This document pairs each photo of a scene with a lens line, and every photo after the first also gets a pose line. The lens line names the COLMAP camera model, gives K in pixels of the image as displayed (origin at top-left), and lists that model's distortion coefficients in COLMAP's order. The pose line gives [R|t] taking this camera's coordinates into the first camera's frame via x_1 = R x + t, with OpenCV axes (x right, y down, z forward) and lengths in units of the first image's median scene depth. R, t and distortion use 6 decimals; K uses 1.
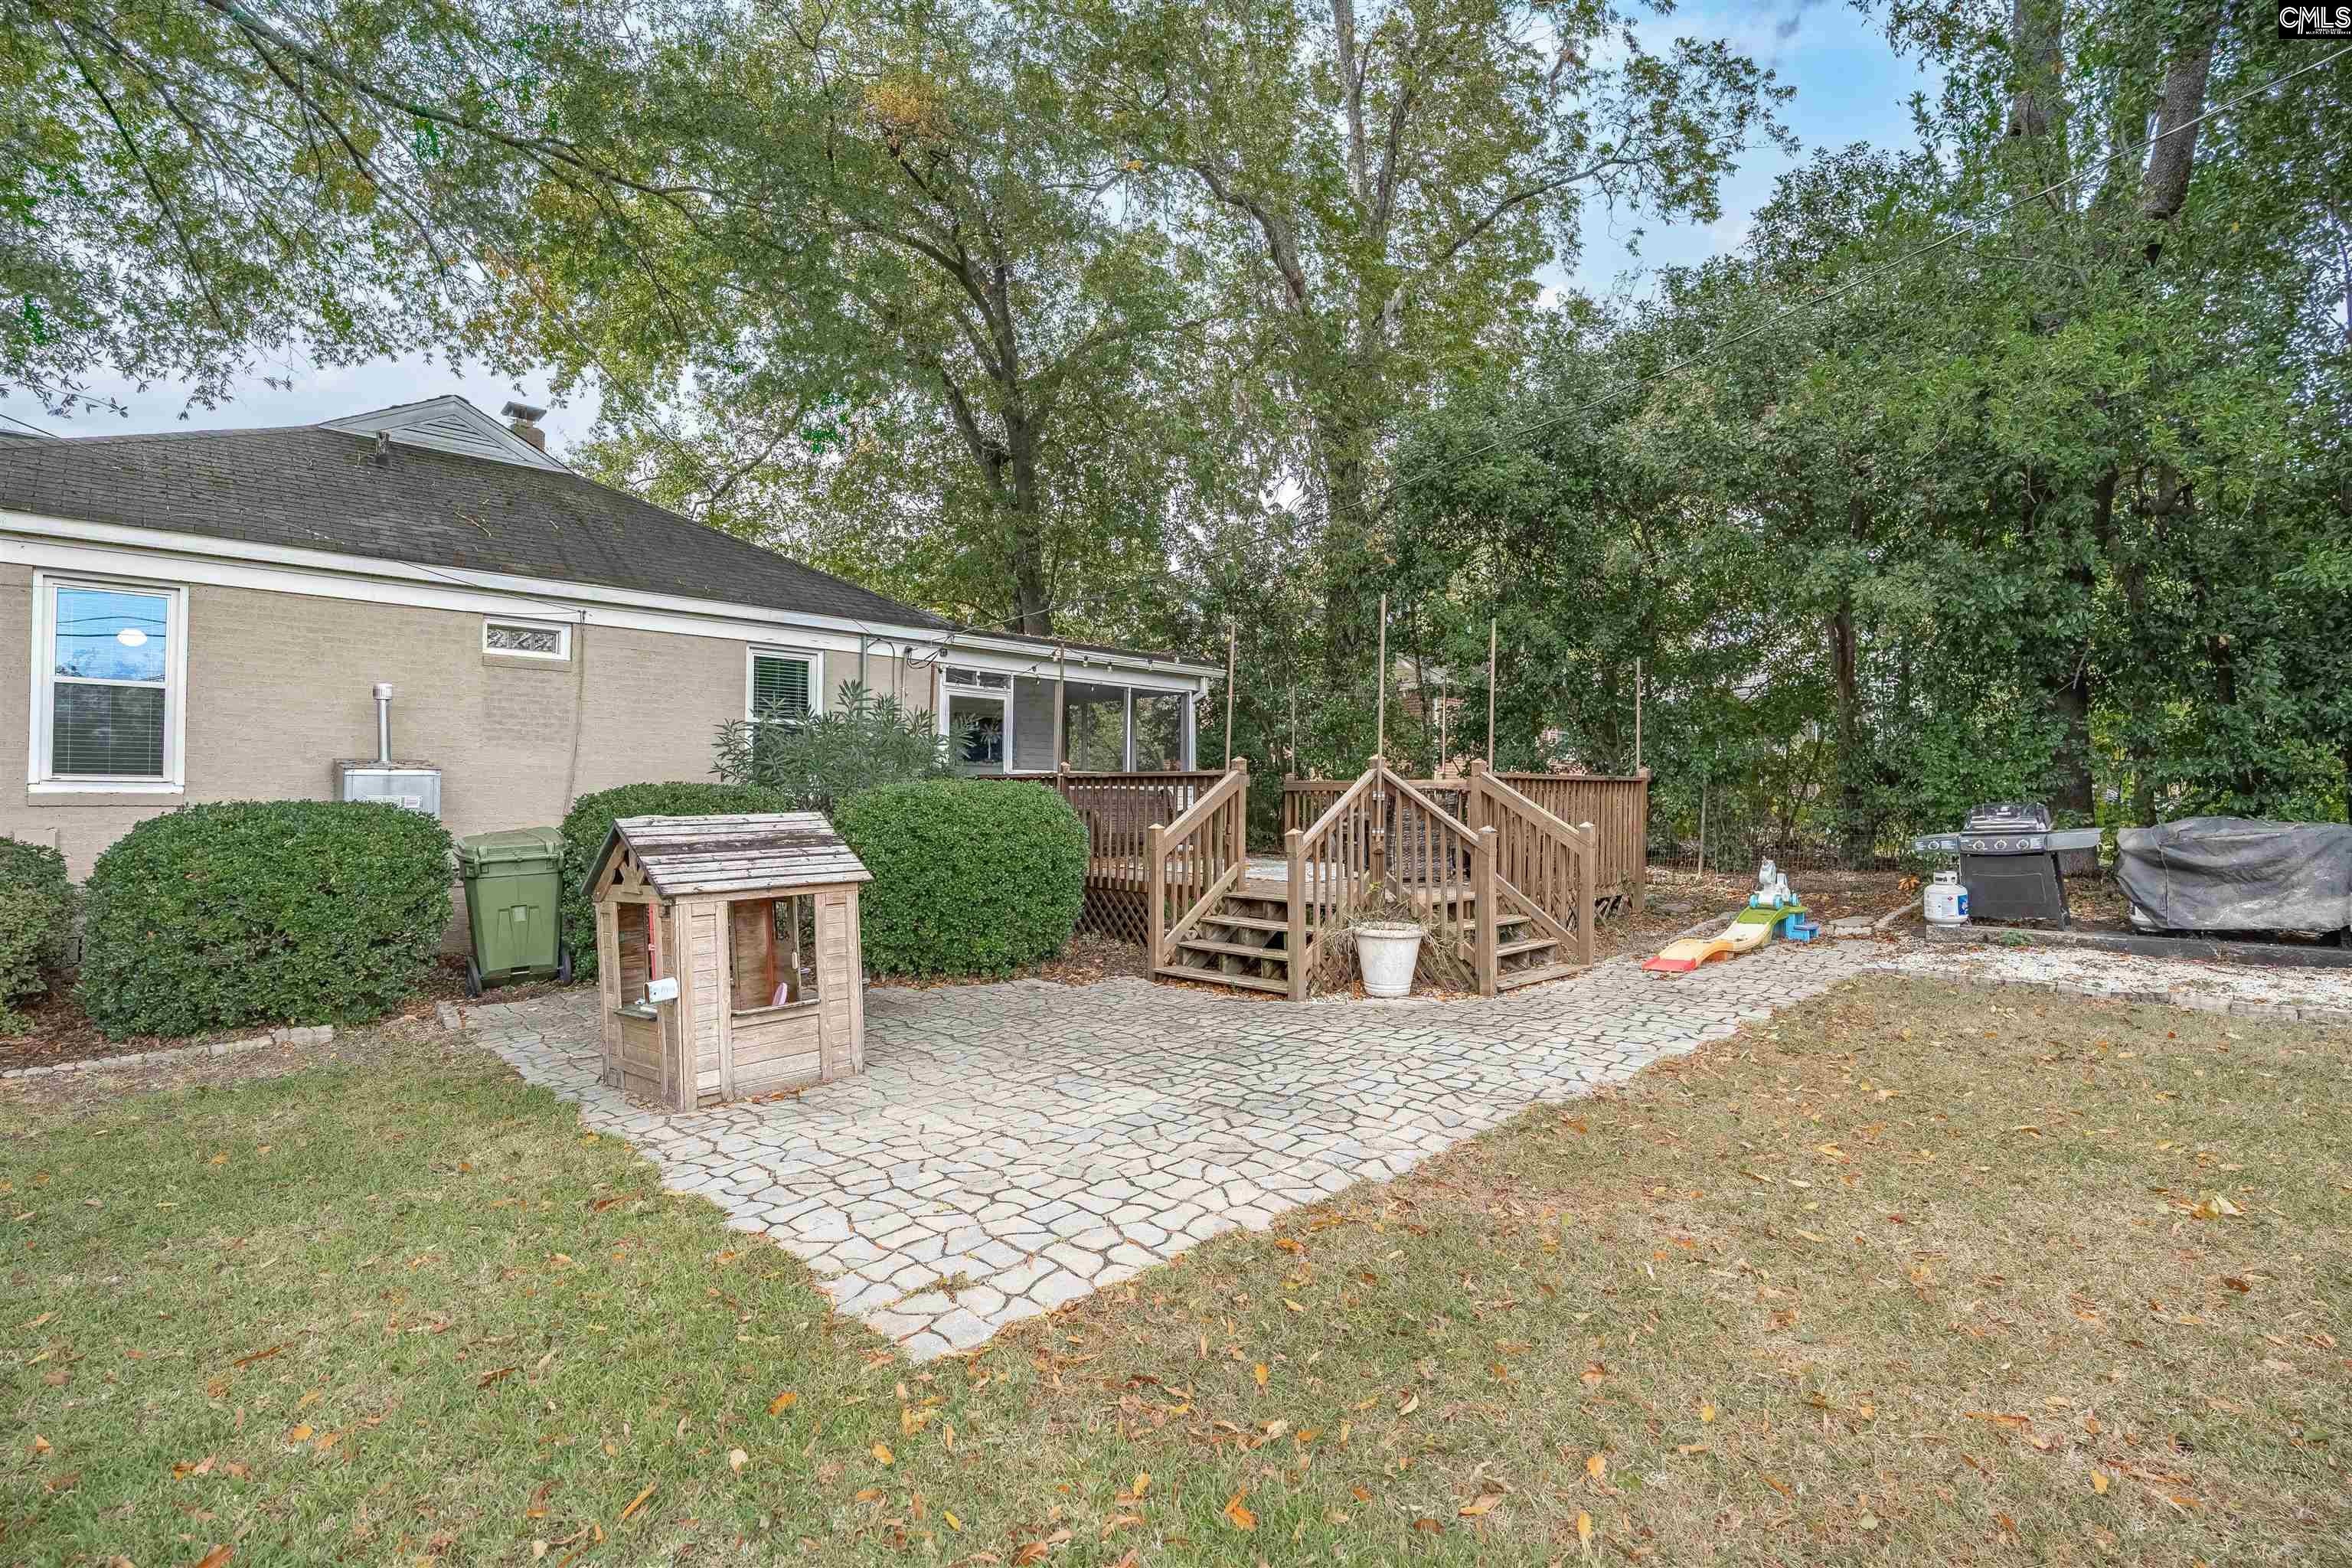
lens RADIAL K [[1106.7, 0, 1176.0], [0, 1106.7, 784.0], [0, 0, 1]] dist [-0.001534, -0.000878]
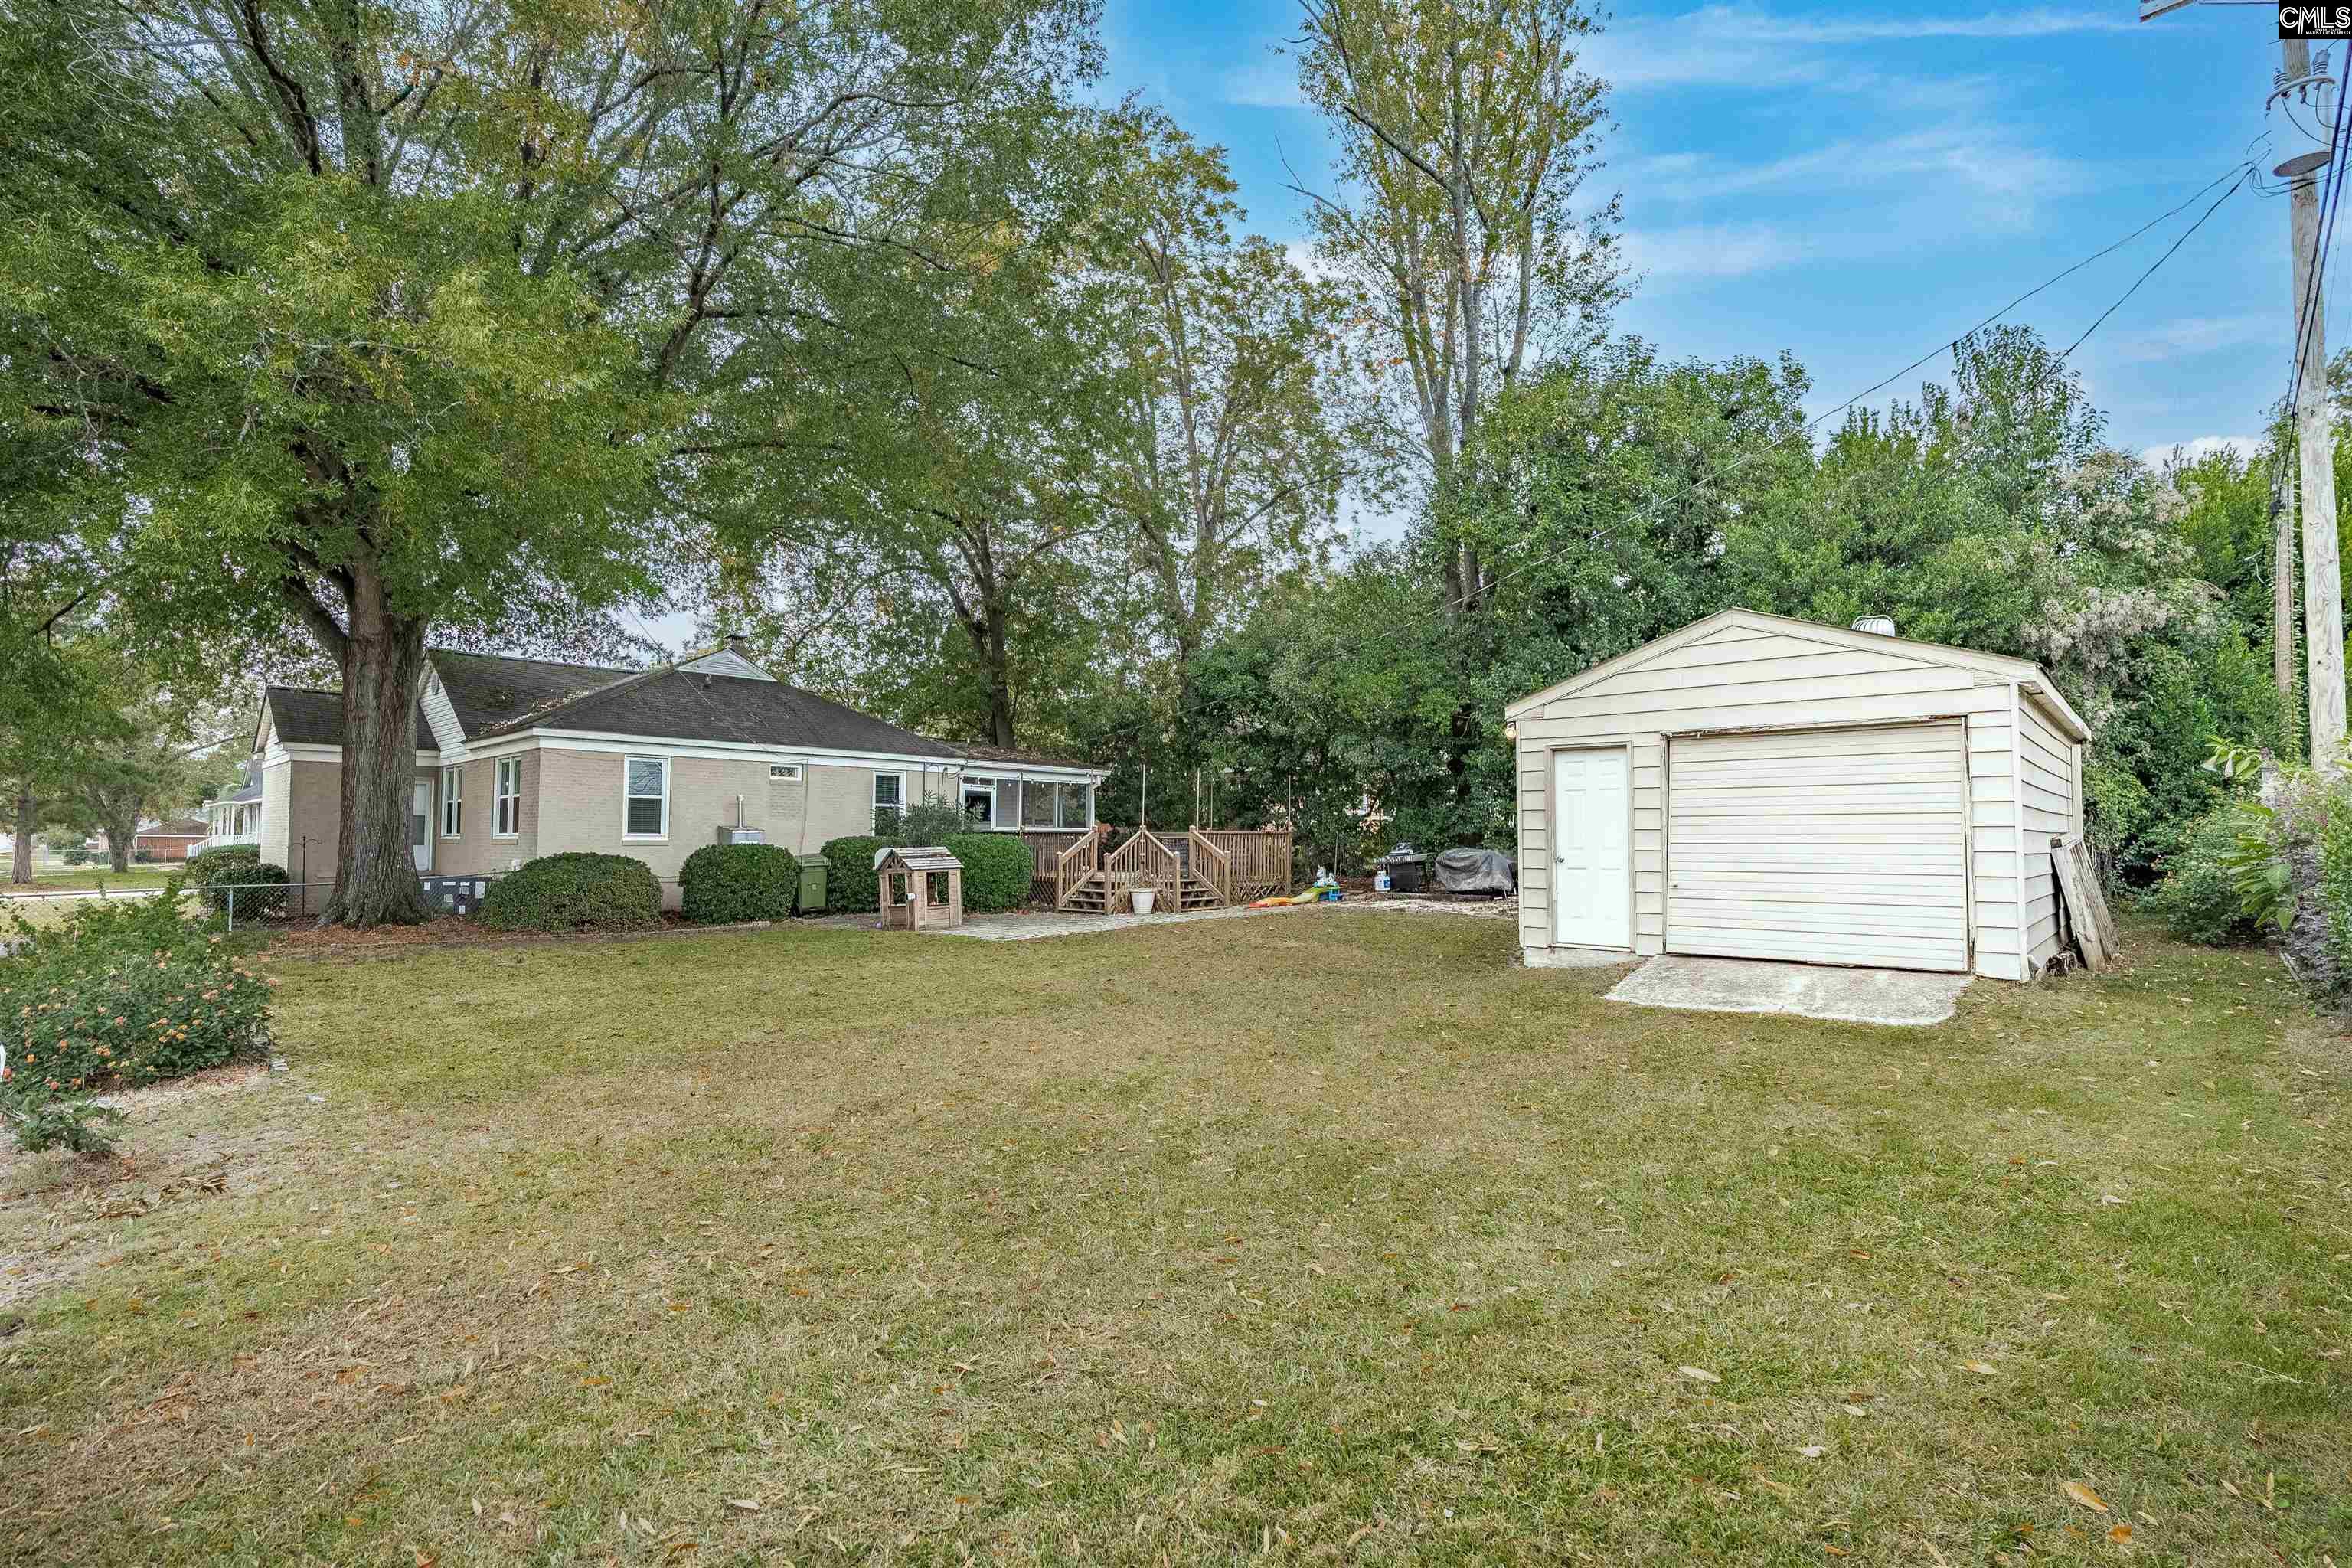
lens RADIAL K [[1106.7, 0, 1176.0], [0, 1106.7, 784.0], [0, 0, 1]] dist [-0.001534, -0.000878]
pose [[0.999168, -0.000751, 0.040770, 0.138481], [0.002266, 0.999308, -0.037132, -0.023478], [-0.040714, 0.037193, 0.998478, -1.473387]]
